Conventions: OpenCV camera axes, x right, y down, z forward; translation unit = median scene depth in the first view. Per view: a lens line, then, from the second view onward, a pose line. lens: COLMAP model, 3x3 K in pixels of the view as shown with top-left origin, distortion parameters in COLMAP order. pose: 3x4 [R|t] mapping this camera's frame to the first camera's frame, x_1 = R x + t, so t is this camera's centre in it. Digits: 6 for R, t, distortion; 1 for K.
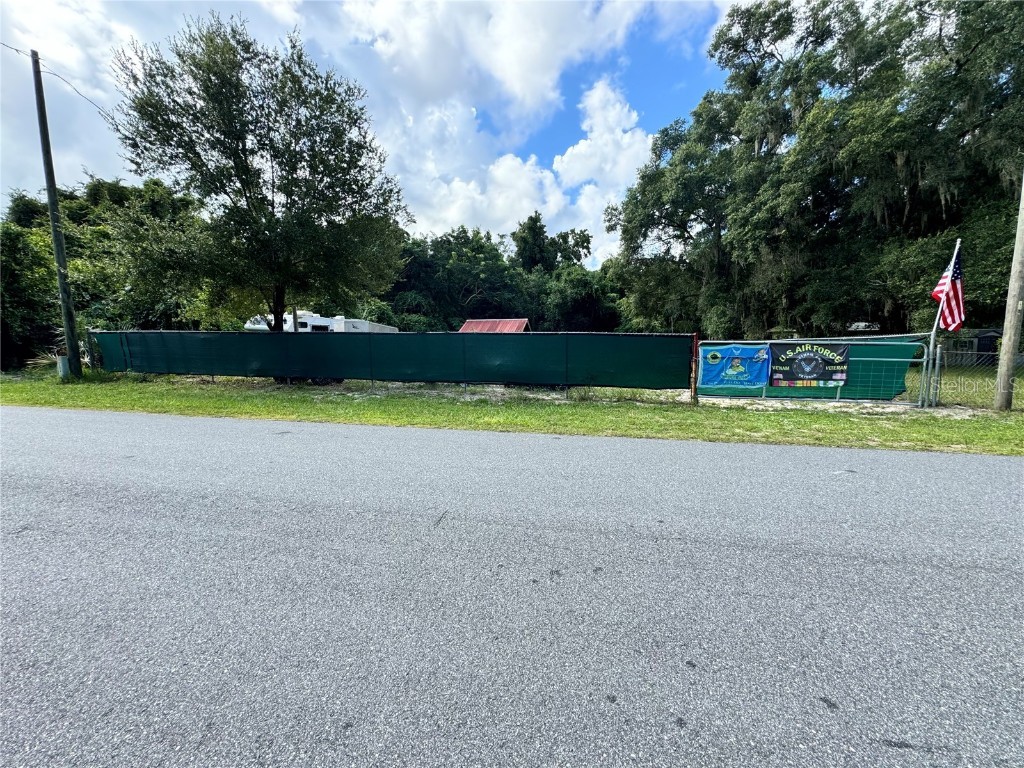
lens RADIAL K [[402.9, 0, 515.9], [0, 402.9, 379.4], [0, 0, 1]] dist [-0.003784, 0.001038]
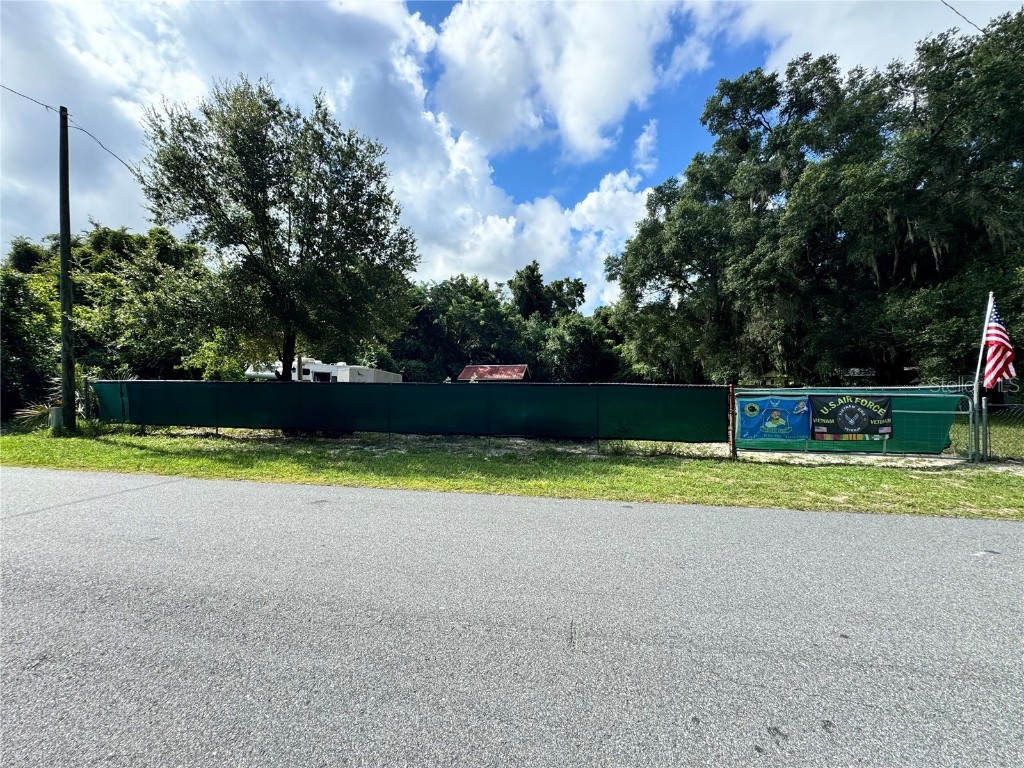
lens RADIAL K [[402.9, 0, 516.6], [0, 402.9, 381.9], [0, 0, 1]] dist [-0.003784, 0.001038]
pose [[0.999757, -0.000365, 0.022024, -0.060812], [0.002639, 0.994649, -0.103276, -0.014581], [-0.021869, 0.103309, 0.994409, 0.028777]]
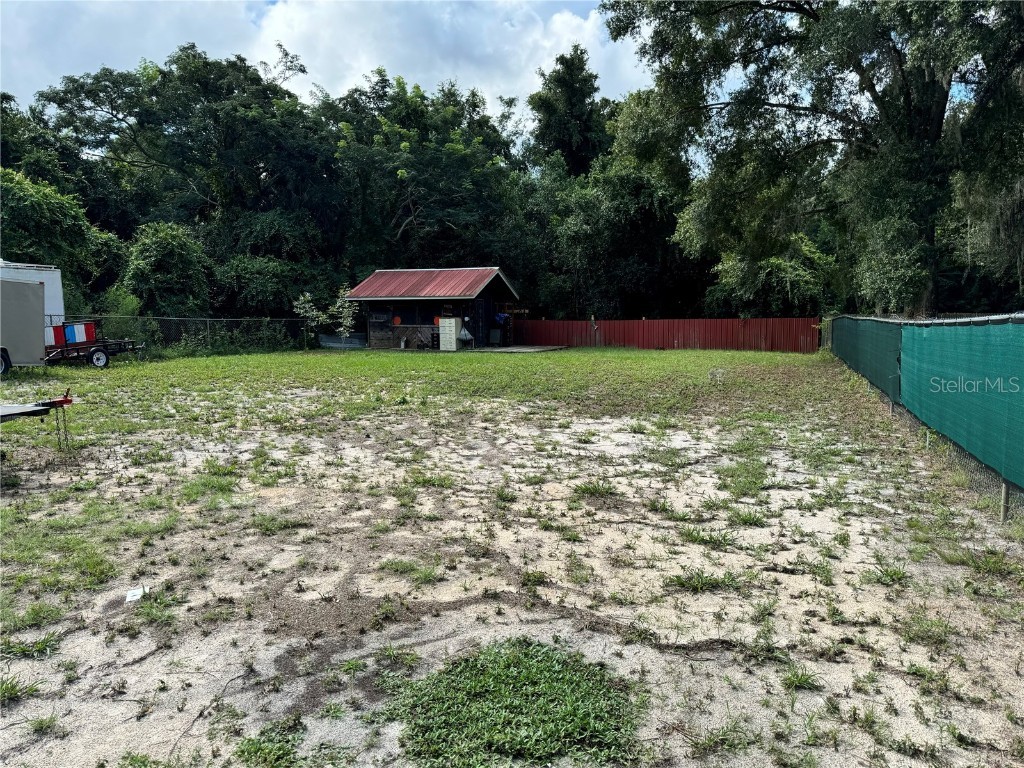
lens RADIAL K [[721.3, 0, 514.7], [0, 721.3, 379.1], [0, 0, 1]] dist [0.006469, 0.000937]
pose [[0.985151, 0.027320, -0.169501, 0.584275], [-0.029683, 0.999494, -0.011426, -0.052318], [0.169103, 0.016288, 0.985464, 0.671421]]
